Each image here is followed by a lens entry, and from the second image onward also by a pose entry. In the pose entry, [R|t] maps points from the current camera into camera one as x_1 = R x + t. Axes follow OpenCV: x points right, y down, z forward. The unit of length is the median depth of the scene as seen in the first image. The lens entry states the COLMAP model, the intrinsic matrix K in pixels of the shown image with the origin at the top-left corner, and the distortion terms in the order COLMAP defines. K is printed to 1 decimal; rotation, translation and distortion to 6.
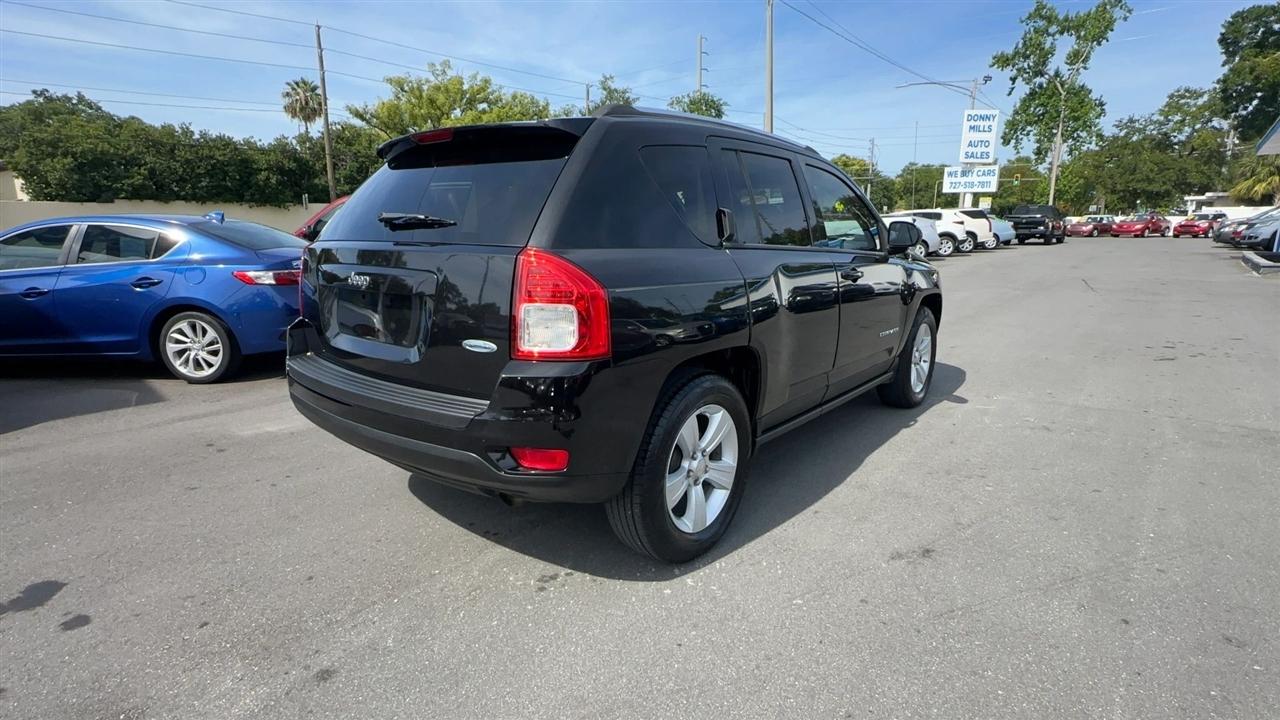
lens RADIAL K [[638.9, 0, 639.4], [0, 638.9, 357.2], [0, 0, 1]] dist [-0.003734, 0.001745]
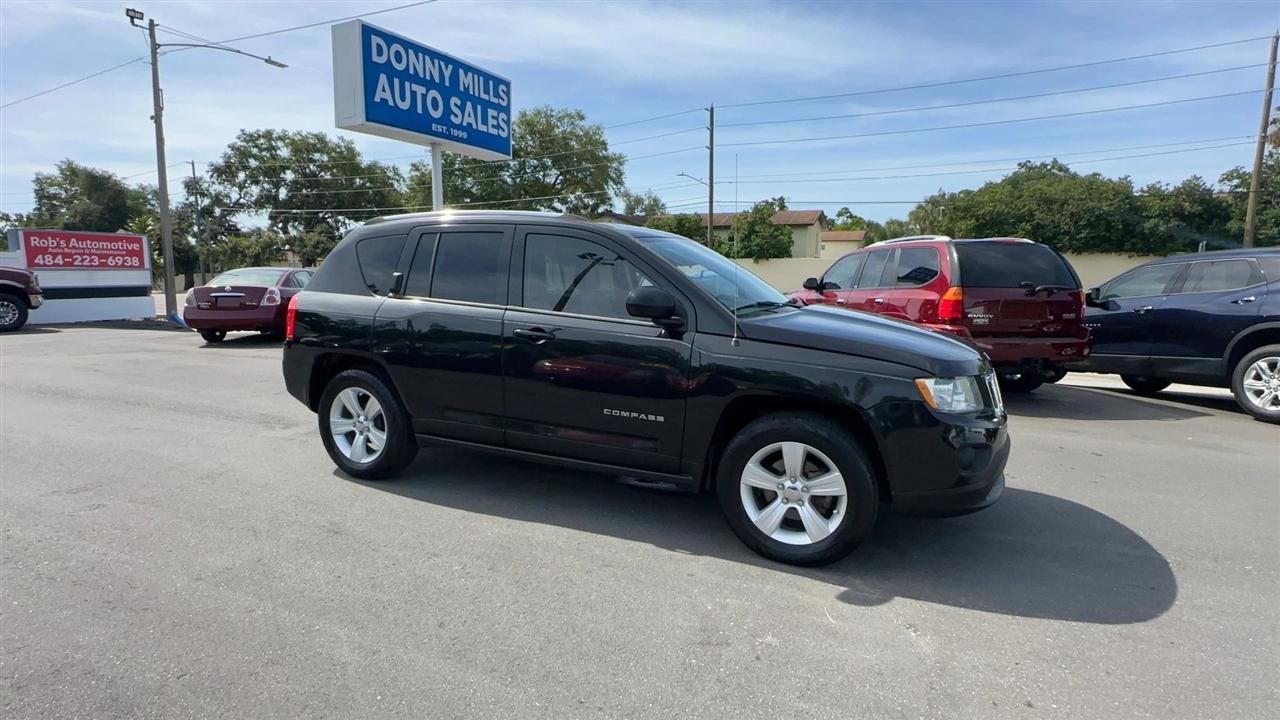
lens RADIAL K [[638.9, 0, 639.4], [0, 638.9, 357.2], [0, 0, 1]] dist [-0.003734, 0.001745]
pose [[0.263716, 0.137288, -0.954781, 0.124498], [-0.207916, 0.974643, 0.082717, -0.019449], [0.941926, 0.176700, 0.285573, 0.078711]]
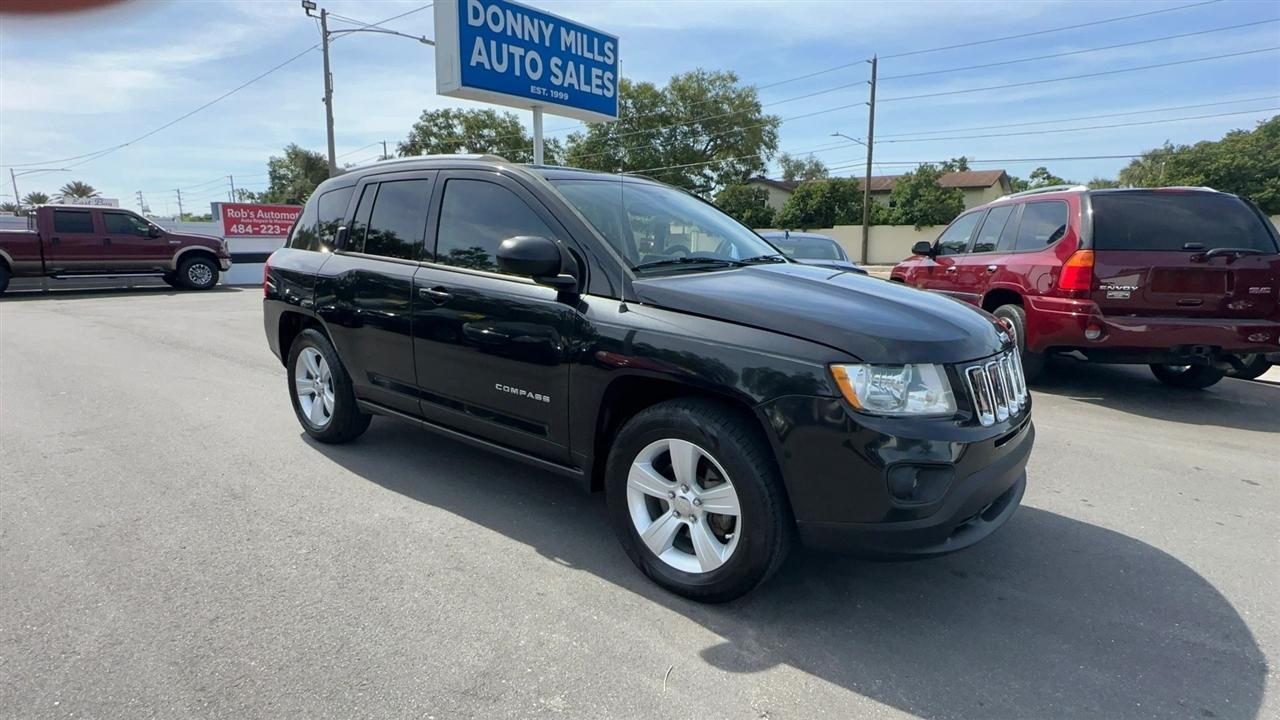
lens RADIAL K [[638.9, 0, 639.4], [0, 638.9, 357.2], [0, 0, 1]] dist [-0.003734, 0.001745]
pose [[0.020334, 0.187231, -0.982105, 0.112981], [-0.212151, 0.960747, 0.178767, -0.024163], [0.977025, 0.204720, 0.059257, 0.112633]]
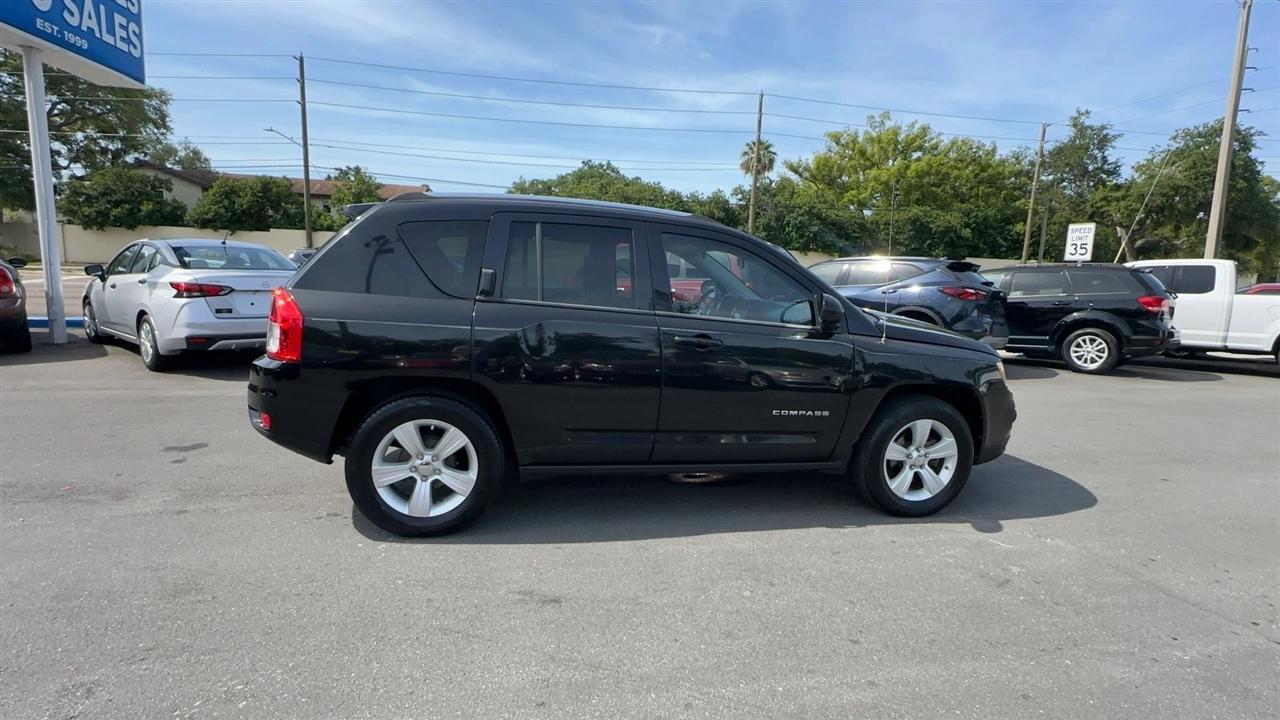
lens RADIAL K [[638.9, 0, 639.4], [0, 638.9, 357.2], [0, 0, 1]] dist [-0.003734, 0.001745]
pose [[0.788226, 0.133918, -0.600638, 0.077920], [-0.175585, 0.984404, -0.010940, -0.007037], [0.589805, 0.114085, 0.799446, 0.013681]]
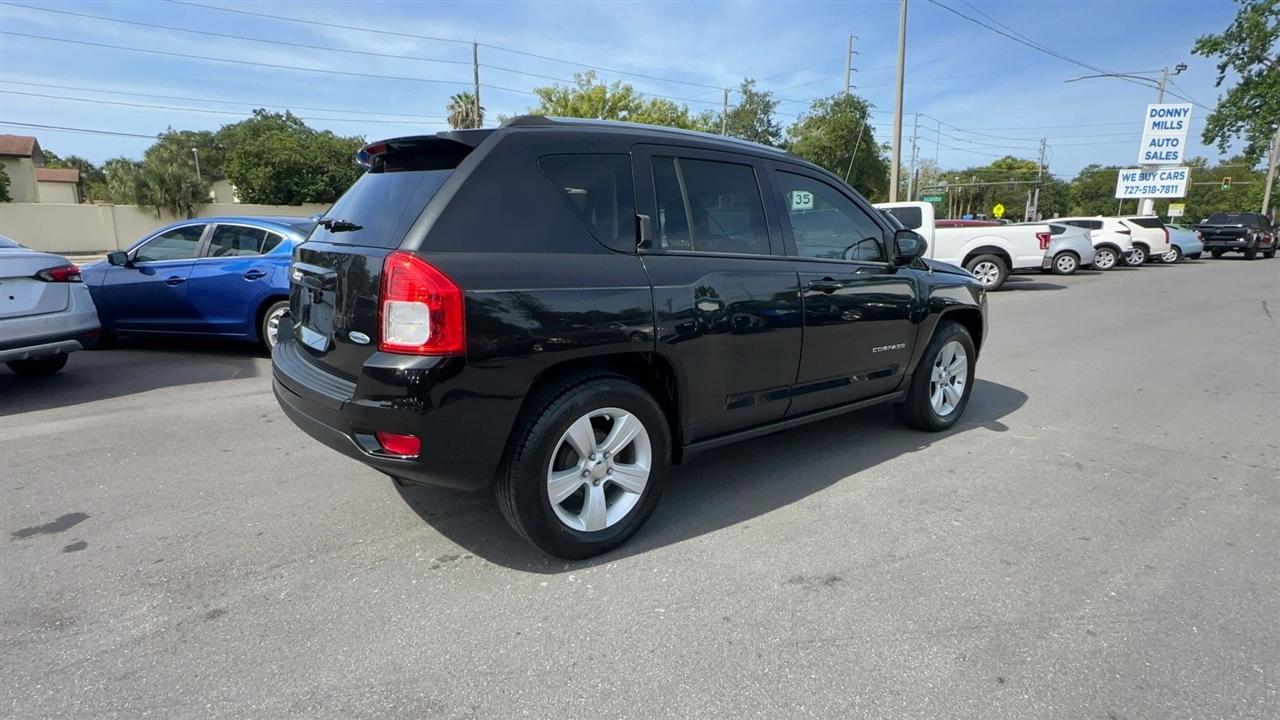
lens RADIAL K [[638.9, 0, 639.4], [0, 638.9, 357.2], [0, 0, 1]] dist [-0.003734, 0.001745]
pose [[0.976948, 0.053257, -0.206730, 0.023896], [-0.054710, 0.998501, -0.001315, -0.000446], [0.206350, 0.012595, 0.978397, 0.000936]]
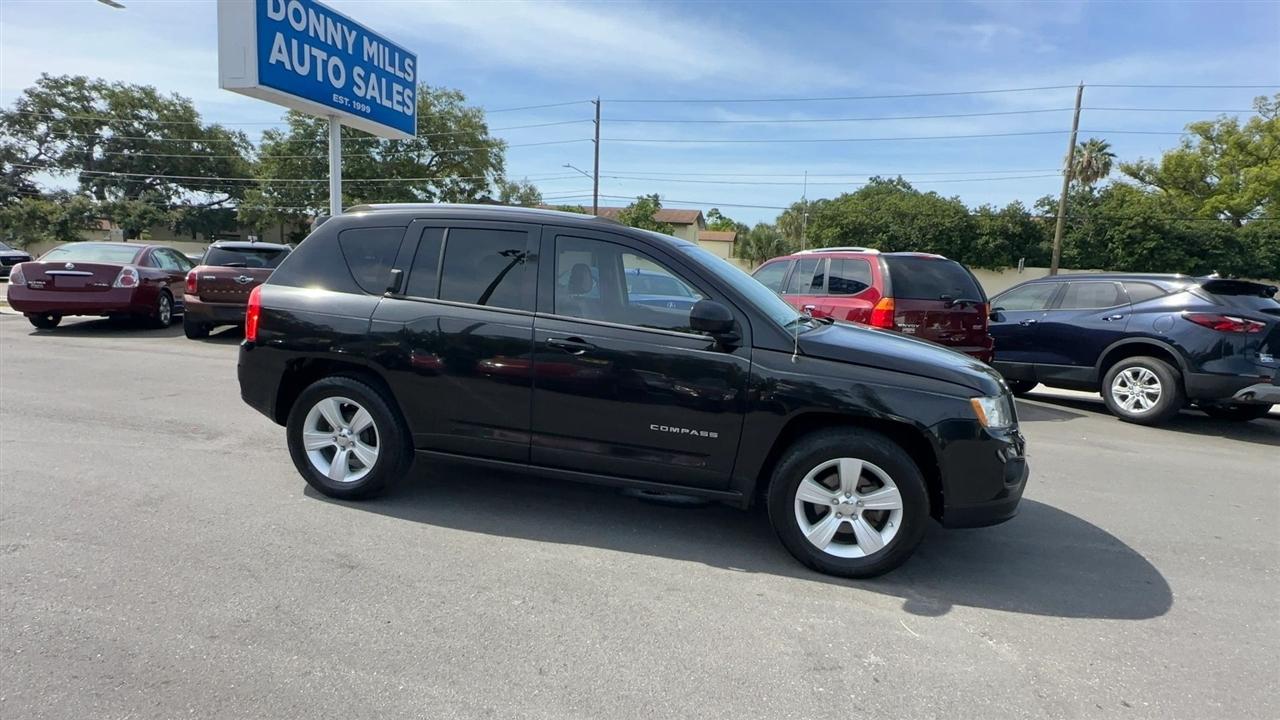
lens RADIAL K [[638.9, 0, 639.4], [0, 638.9, 357.2], [0, 0, 1]] dist [-0.003734, 0.001745]
pose [[0.448908, 0.154426, -0.880133, 0.112249], [-0.236877, 0.970282, 0.049425, -0.016591], [0.861609, 0.186296, 0.472147, 0.057123]]
